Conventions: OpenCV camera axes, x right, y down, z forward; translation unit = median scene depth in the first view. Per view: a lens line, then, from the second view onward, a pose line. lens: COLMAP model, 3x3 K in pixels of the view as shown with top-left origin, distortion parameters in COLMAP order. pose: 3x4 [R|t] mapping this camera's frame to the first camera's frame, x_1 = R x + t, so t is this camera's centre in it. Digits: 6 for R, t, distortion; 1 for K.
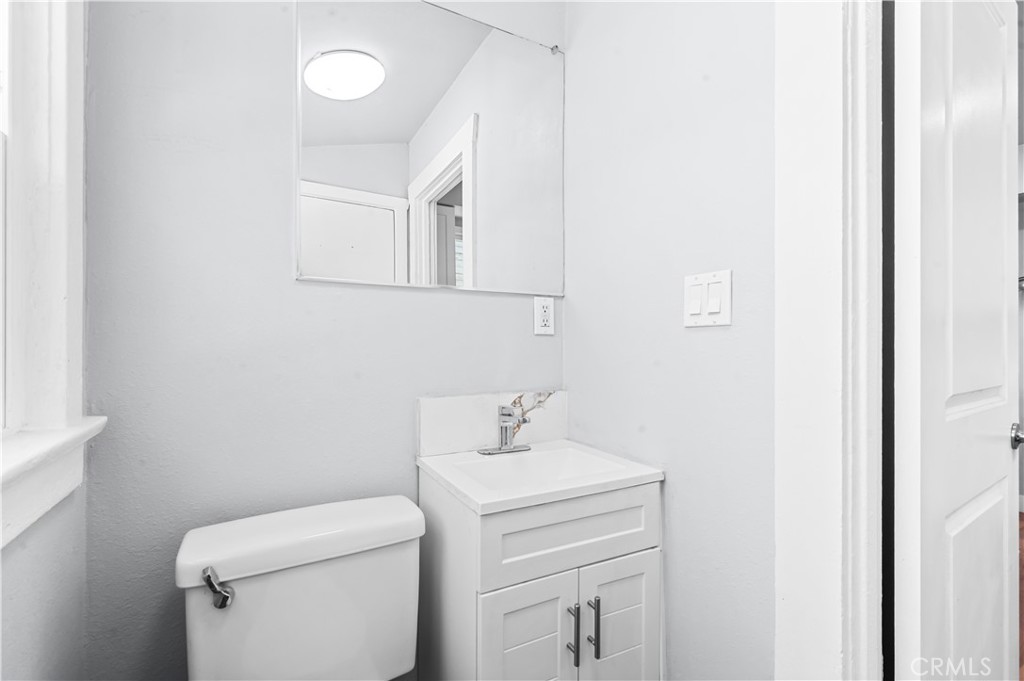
lens RADIAL K [[465.0, 0, 514.7], [0, 465.0, 340.9], [0, 0, 1]] dist [0.004702, -0.000418]
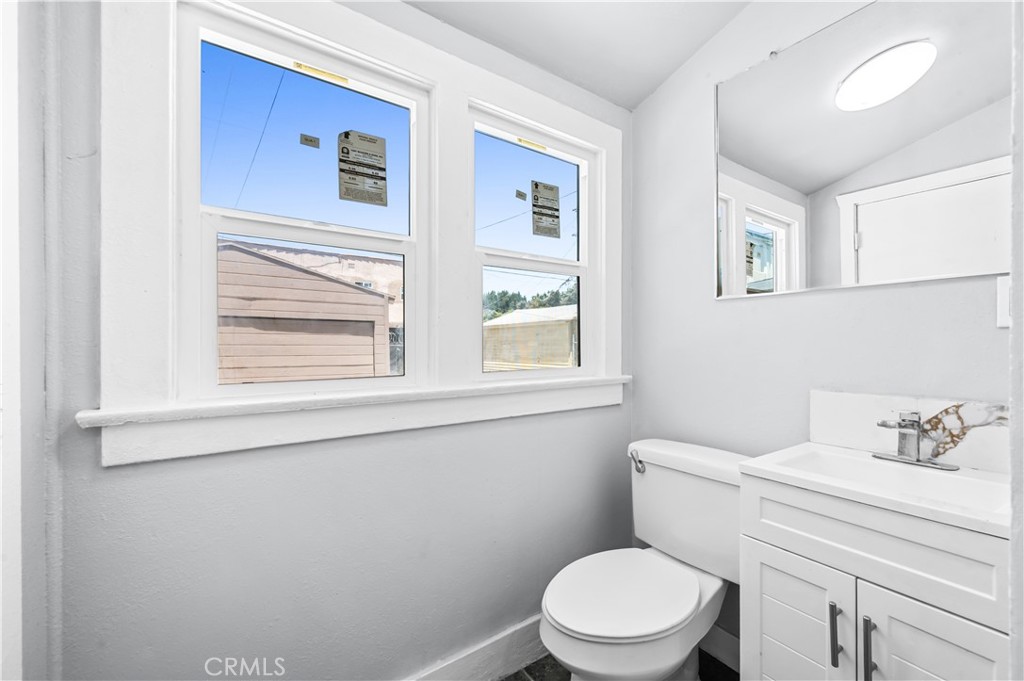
lens RADIAL K [[419.3, 0, 516.4], [0, 419.3, 343.1], [0, 0, 1]] dist [0.002658, 0.000267]
pose [[0.103405, -0.009820, -0.994591, 0.680302], [0.003036, 0.999950, -0.009557, 0.016840], [0.994635, -0.002031, 0.103430, 0.175514]]
